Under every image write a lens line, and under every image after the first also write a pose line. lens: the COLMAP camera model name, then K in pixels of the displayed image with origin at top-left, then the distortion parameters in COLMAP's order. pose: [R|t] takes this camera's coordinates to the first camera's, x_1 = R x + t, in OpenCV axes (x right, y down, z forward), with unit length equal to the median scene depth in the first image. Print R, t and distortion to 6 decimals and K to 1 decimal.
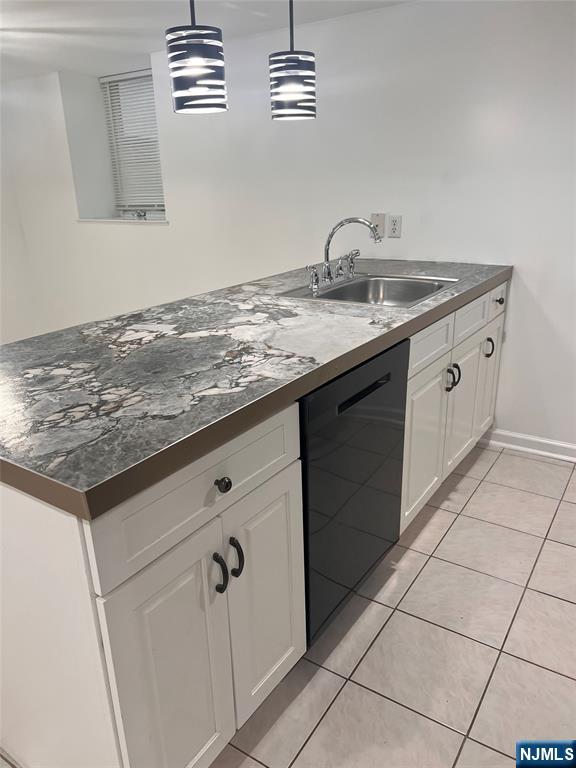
lens RADIAL K [[584.5, 0, 285.4], [0, 584.5, 381.9], [0, 0, 1]] dist [0.049523, -0.060536]
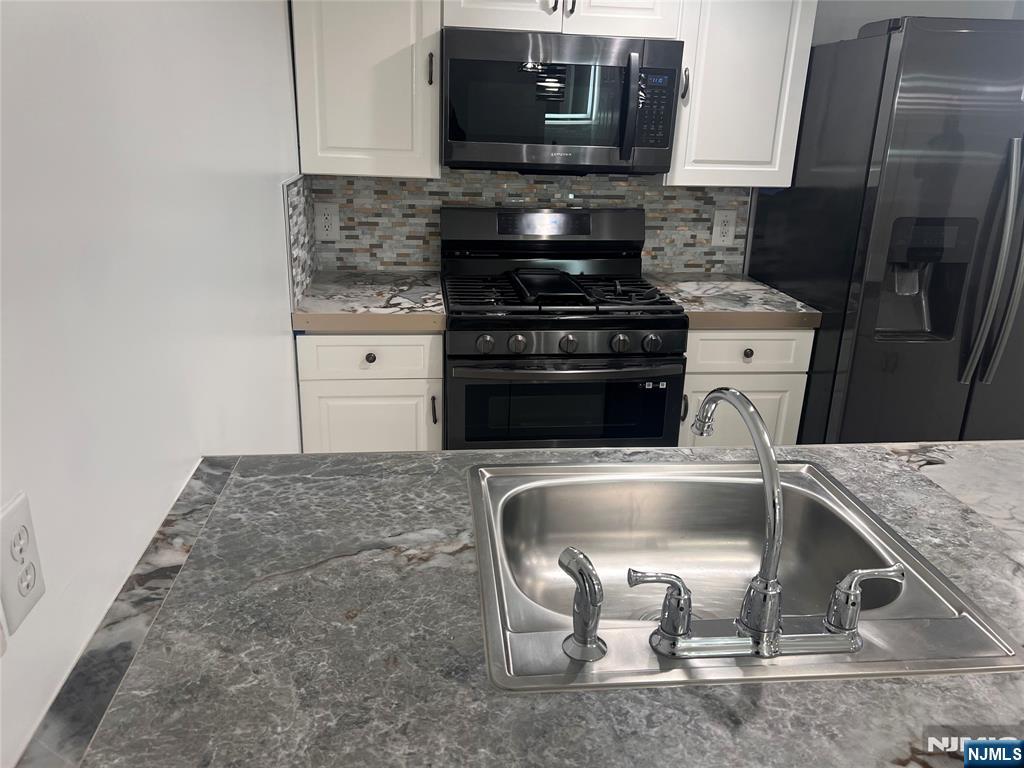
lens RADIAL K [[779.4, 0, 516.6], [0, 779.4, 382.6], [0, 0, 1]] dist [0.049523, -0.060536]
pose [[-0.658882, -0.239579, 0.713075, -0.137458], [0.237464, 0.833216, 0.499361, -0.777285], [-0.713782, 0.498350, -0.492100, 1.942442]]
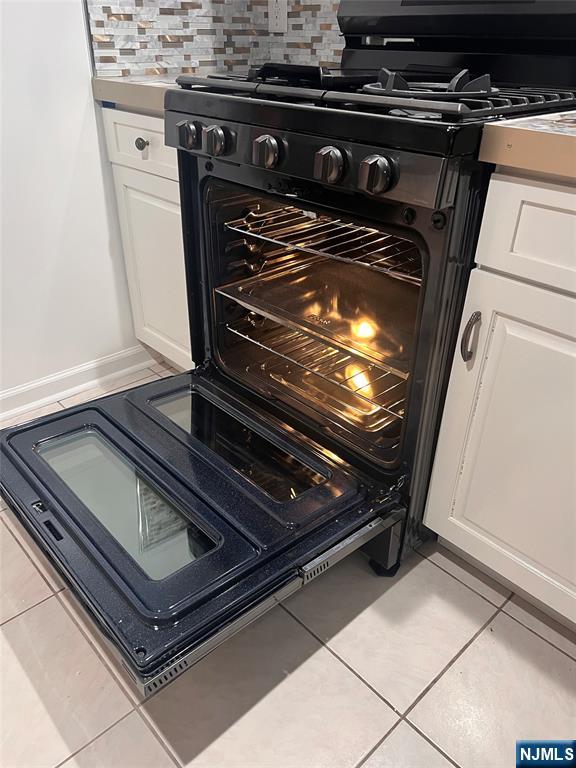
lens RADIAL K [[584.5, 0, 290.6], [0, 584.5, 387.5], [0, 0, 1]] dist [0.049523, -0.060536]
pose [[0.220752, -0.478721, 0.849762, 0.180571], [0.303918, 0.861640, 0.406461, -0.083706], [-0.926770, 0.168530, 0.335701, 0.858170]]
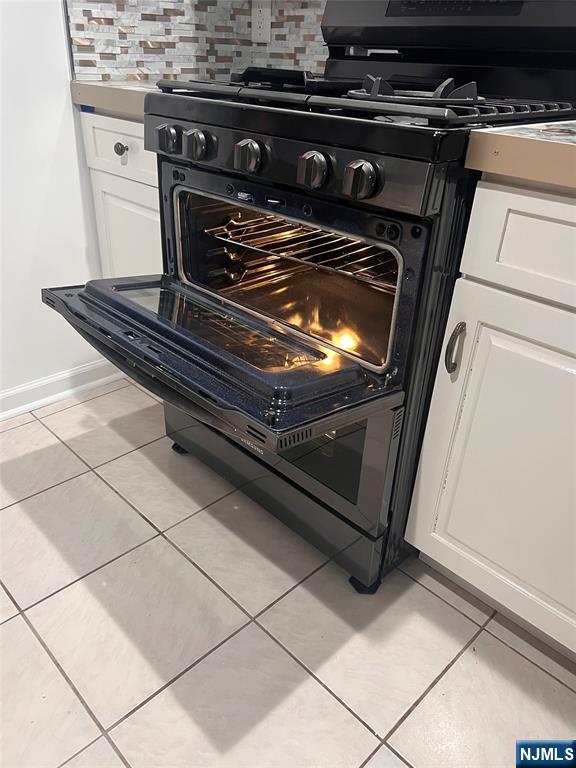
lens RADIAL K [[584.5, 0, 286.8], [0, 584.5, 389.5], [0, 0, 1]] dist [0.049523, -0.060536]
pose [[0.200533, -0.458465, 0.865792, 0.196265], [0.283222, 0.873138, 0.396755, -0.071575], [-0.937855, 0.165649, 0.304940, 0.867141]]
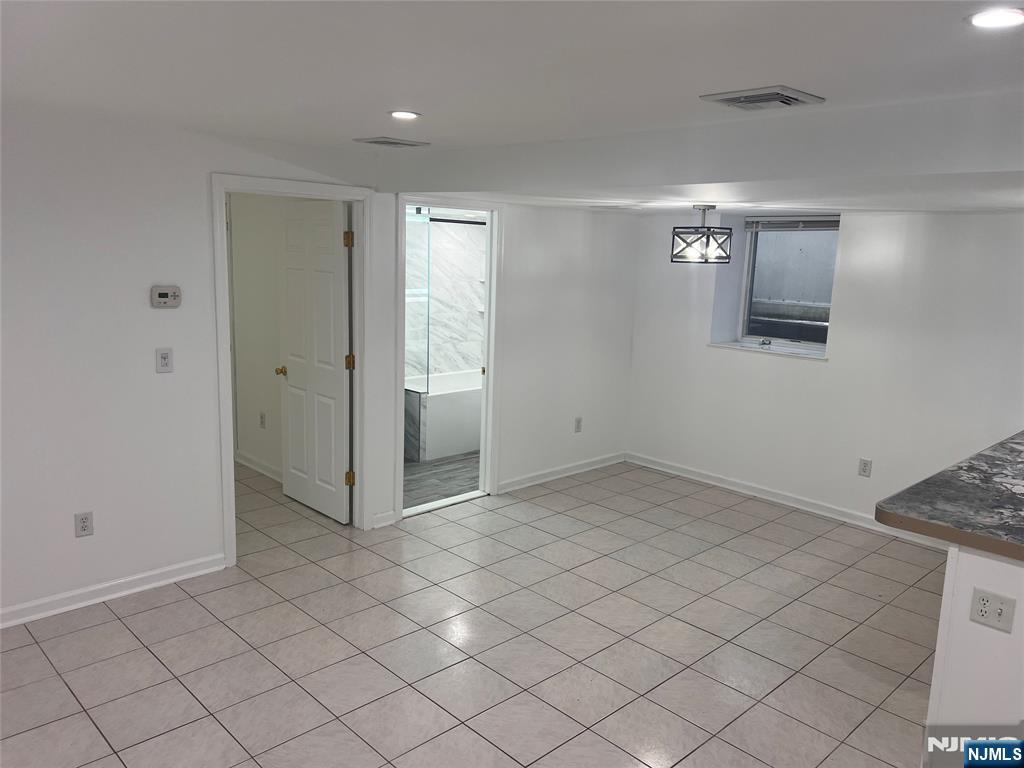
lens RADIAL K [[779.4, 0, 516.5], [0, 779.4, 386.3], [0, 0, 1]] dist [0.049523, -0.060536]
pose [[0.977665, 0.095667, -0.187133, -1.184549], [-0.123603, 0.981856, -0.143809, 0.099661], [0.169980, 0.163728, 0.971751, -1.062877]]
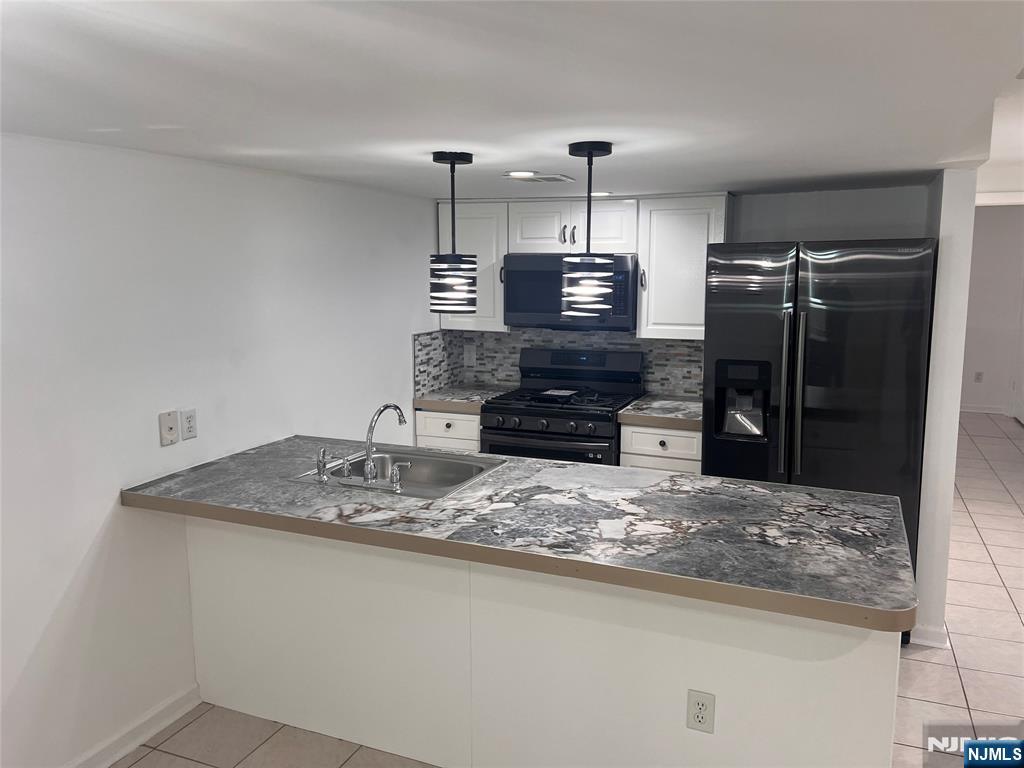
lens RADIAL K [[779.4, 0, 516.6], [0, 779.4, 382.6], [0, 0, 1]] dist [0.049523, -0.060536]
pose [[-0.194344, -0.122446, 0.973261, -1.641187], [0.332930, 0.925051, 0.182861, -0.697256], [-0.922707, 0.359566, -0.139012, 1.470679]]
